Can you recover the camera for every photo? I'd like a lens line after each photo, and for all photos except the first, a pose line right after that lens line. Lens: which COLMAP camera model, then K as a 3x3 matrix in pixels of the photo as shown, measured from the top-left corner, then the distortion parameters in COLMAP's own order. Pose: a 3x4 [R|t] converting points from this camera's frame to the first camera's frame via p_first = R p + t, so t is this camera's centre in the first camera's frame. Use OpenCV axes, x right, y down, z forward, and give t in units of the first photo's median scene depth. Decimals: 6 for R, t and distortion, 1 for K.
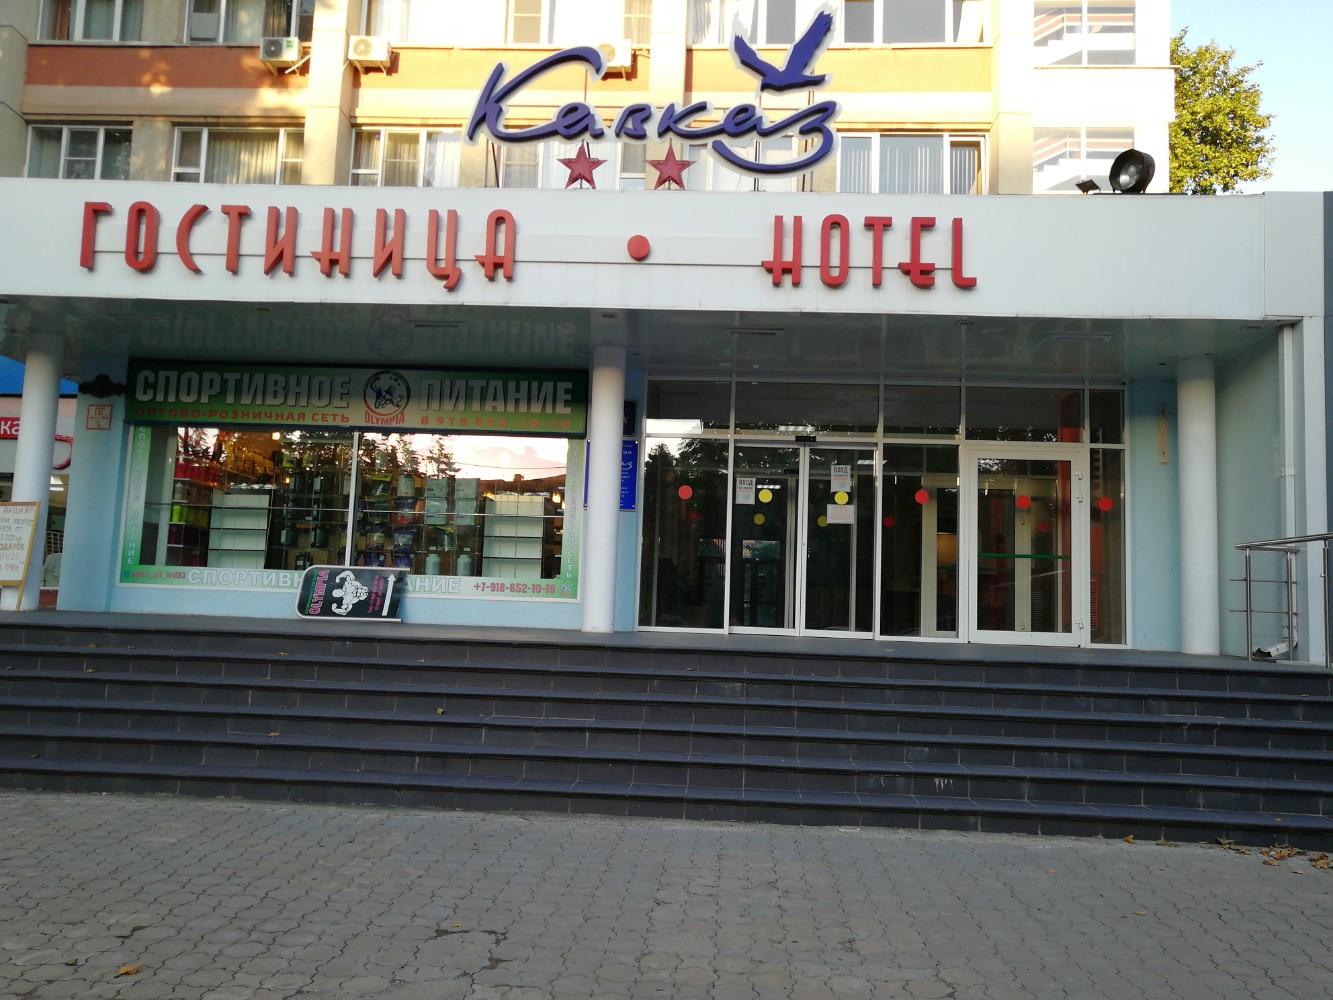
lens RADIAL K [[1068.2, 0, 660.4], [0, 1068.2, 500.2], [0, 0, 1]] dist [-0.001961, 0.034015]
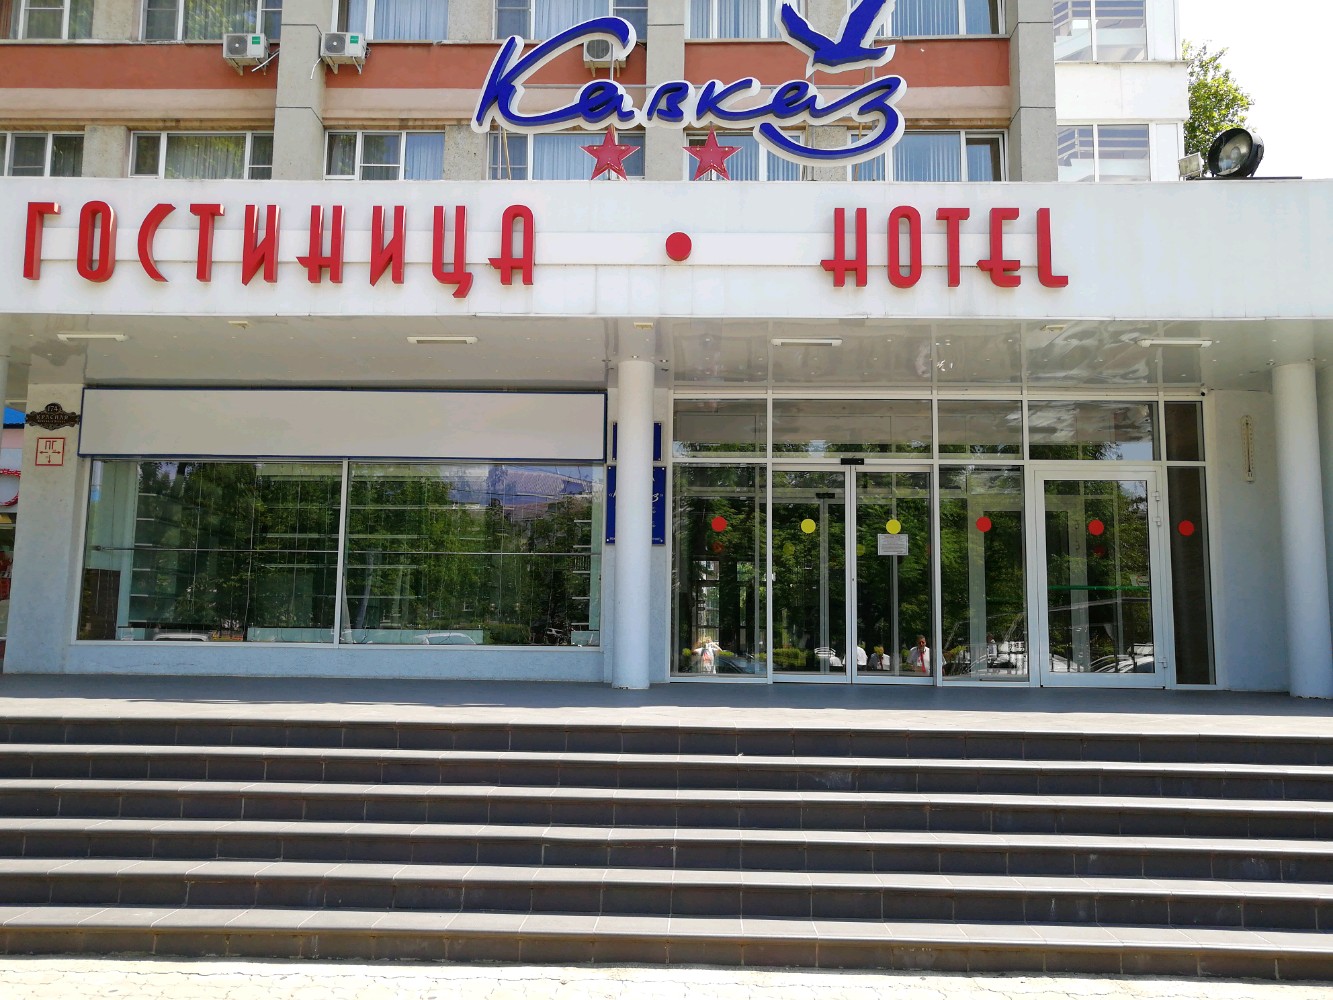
lens RADIAL K [[1068.2, 0, 661.3], [0, 1068.2, 509.8], [0, 0, 1]] dist [-0.001961, 0.034015]
pose [[0.999386, -0.020105, 0.028690, -0.060131], [0.020289, 0.999775, -0.006166, -0.017278], [-0.028559, 0.006744, 0.999569, 0.131916]]
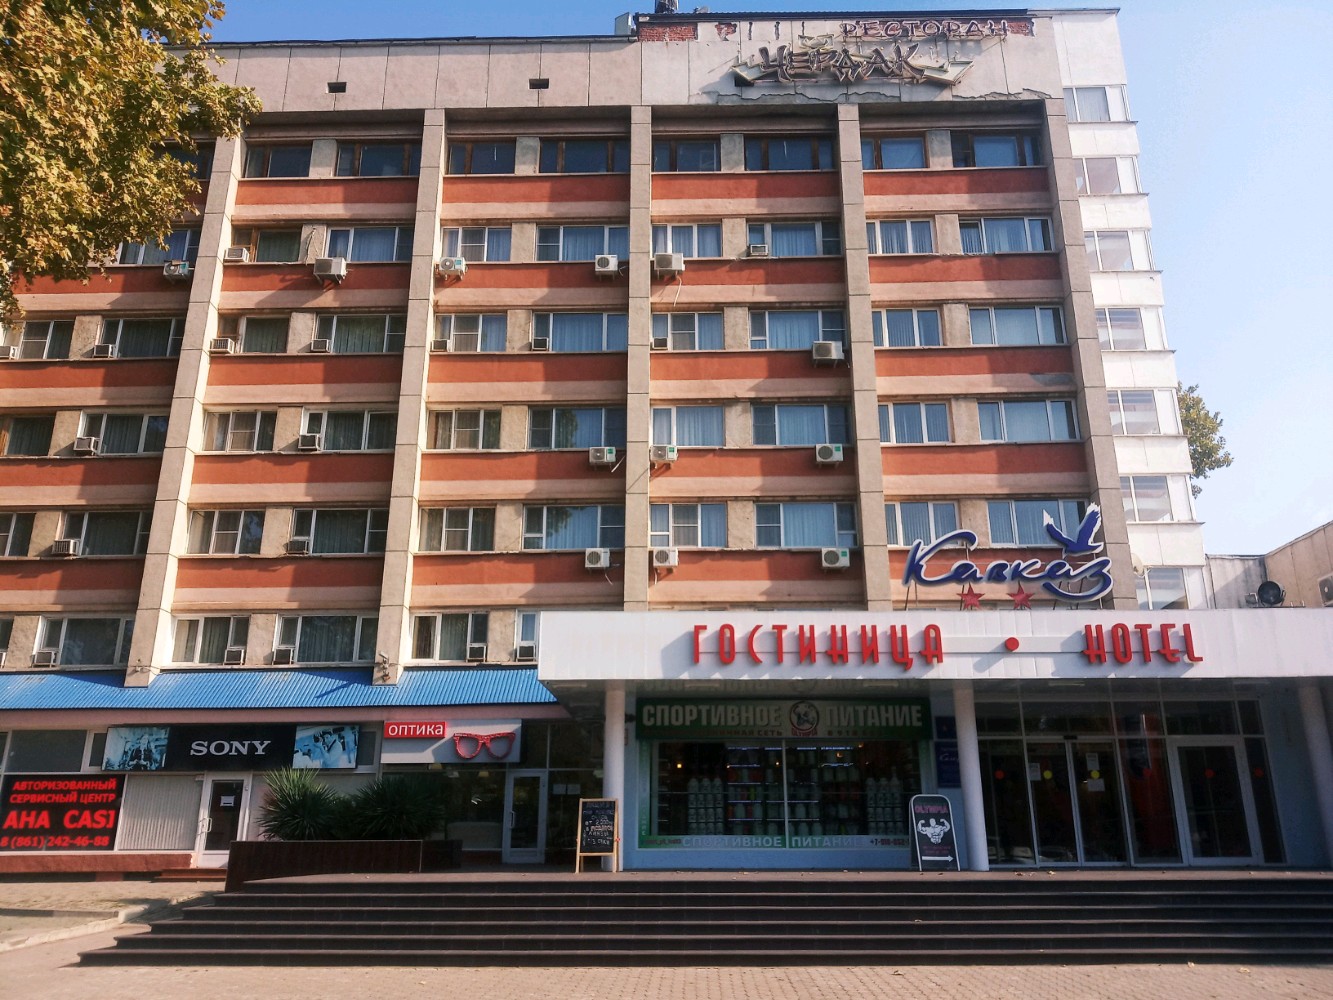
lens RADIAL K [[1030.5, 0, 655.7], [0, 1030.5, 499.2], [0, 0, 1]] dist [0.058691, -0.085603]
pose [[0.998427, -0.026856, 0.049209, -0.664875], [0.036319, 0.978534, -0.202858, -0.136520], [-0.042704, 0.204326, 0.977971, -0.693371]]
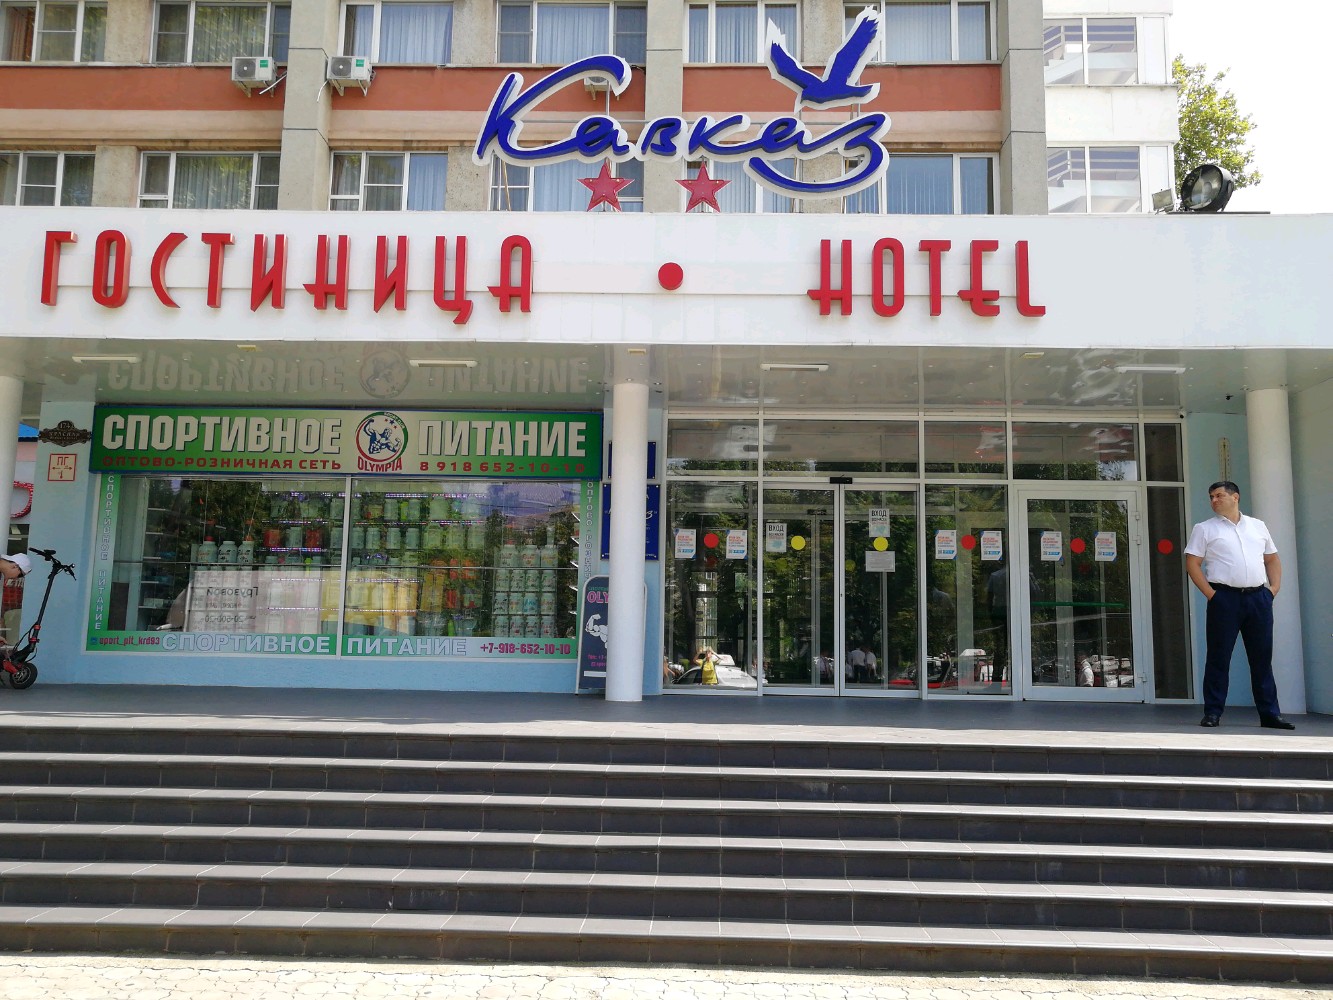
lens RADIAL K [[1068.2, 0, 661.8], [0, 1068.2, 509.9], [0, 0, 1]] dist [-0.001961, 0.034015]
pose [[0.999494, -0.015544, 0.027752, -0.052890], [0.015968, 0.999758, -0.015139, -0.024658], [-0.027510, 0.015575, 0.999500, 0.100298]]
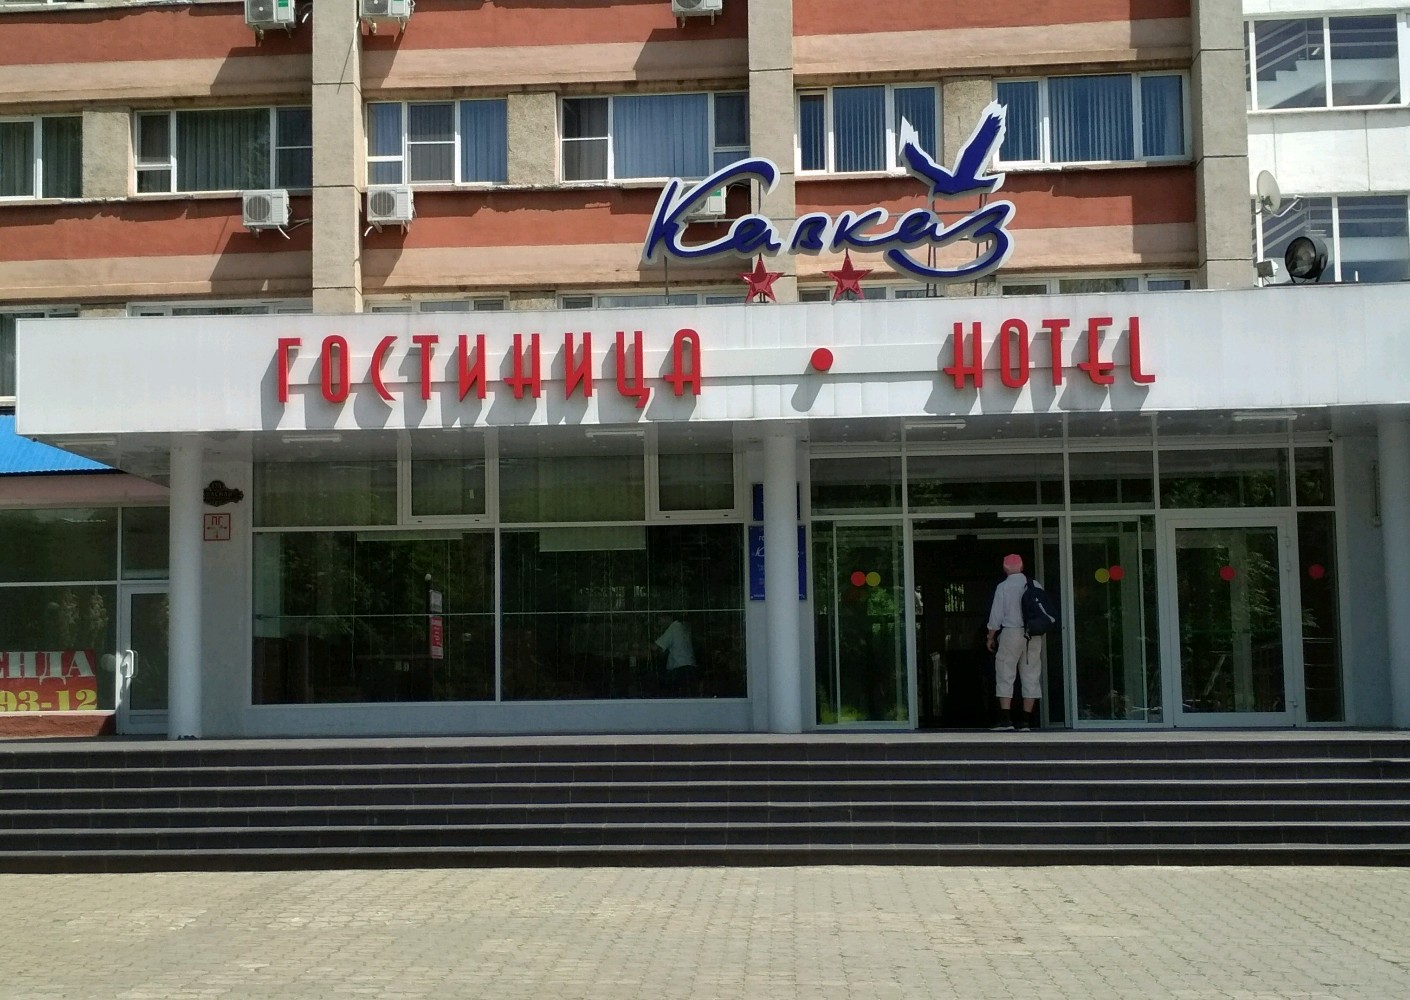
lens RADIAL K [[2046.0, 0, 633.6], [0, 2046.0, 508.6], [0, 0, 1]] dist [0.093381, 0.000000]
pose [[0.998632, -0.051422, -0.009498, -0.181950], [0.051547, 0.998581, 0.013406, -0.124119], [0.008795, -0.013877, 0.999865, -0.934979]]
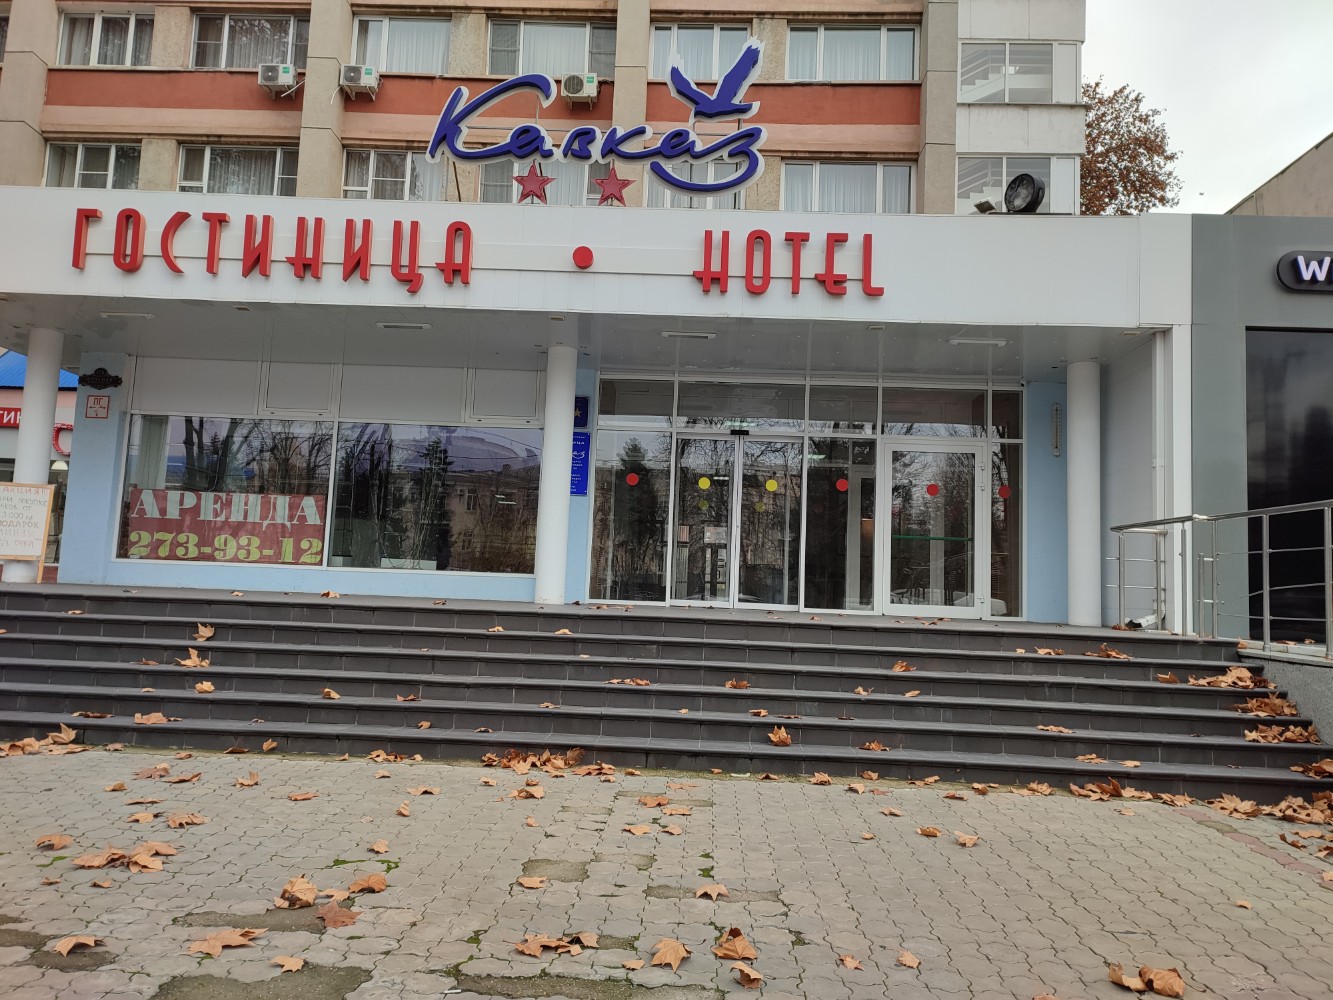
lens RADIAL K [[952.2, 0, 666.1], [0, 952.2, 500.5], [0, 0, 1]] dist [0.054204, -0.044872]
pose [[0.999739, 0.006571, 0.021900, 0.044836], [-0.006731, 0.999951, 0.007262, 0.008514], [-0.021851, -0.007407, 0.999734, 0.000080]]
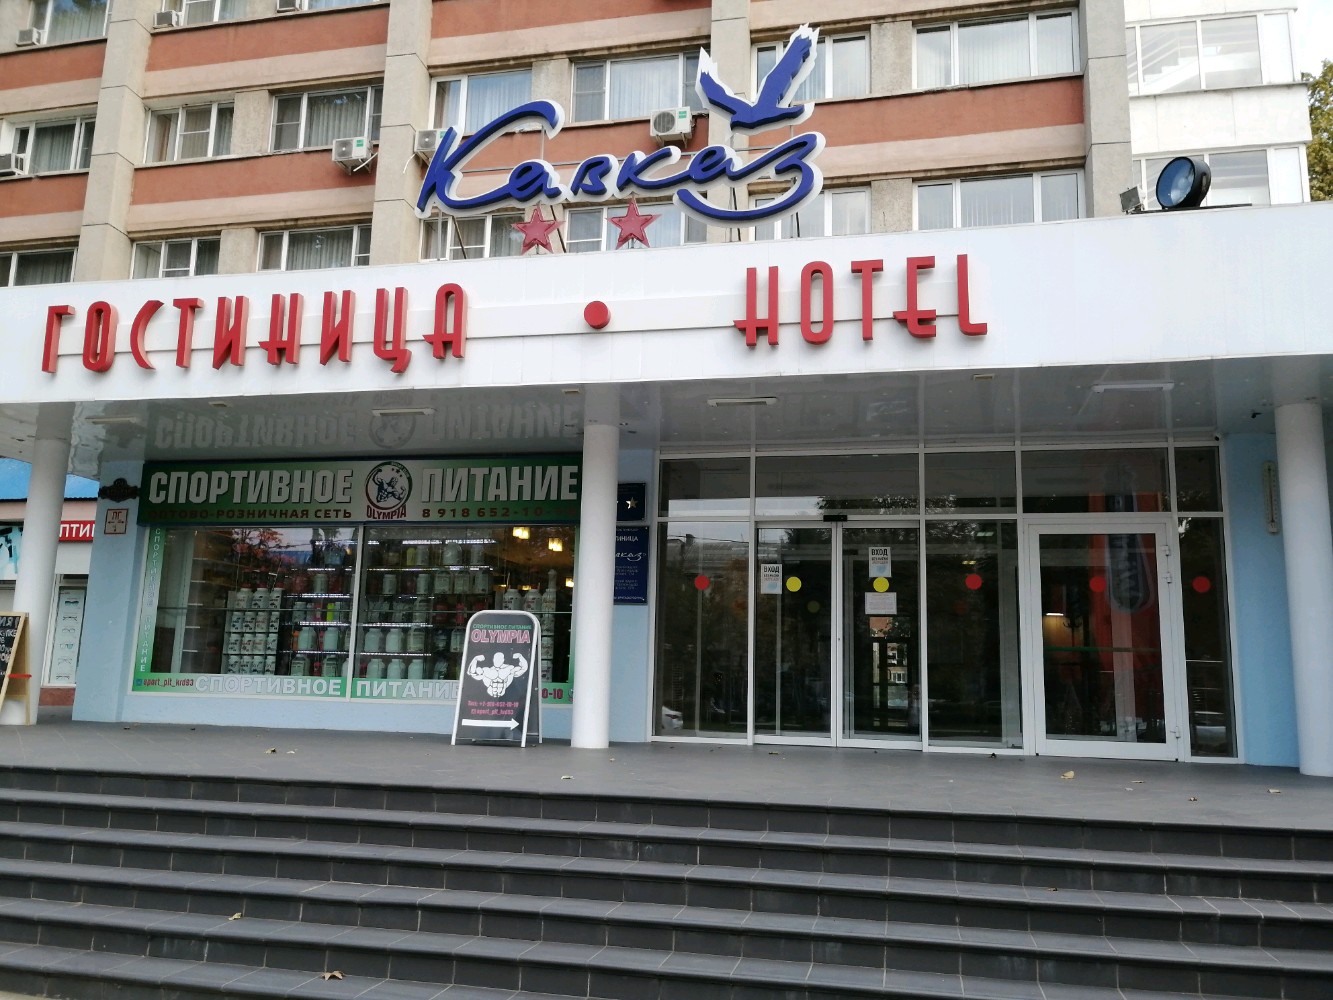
lens RADIAL K [[1045.8, 0, 671.3], [0, 1045.8, 508.1], [0, 0, 1]] dist [0.034646, -0.044922]
pose [[0.987135, -0.037163, -0.155508, 0.164594], [0.027821, 0.997699, -0.061826, -0.019543], [0.157448, 0.056704, 0.985898, 0.152637]]
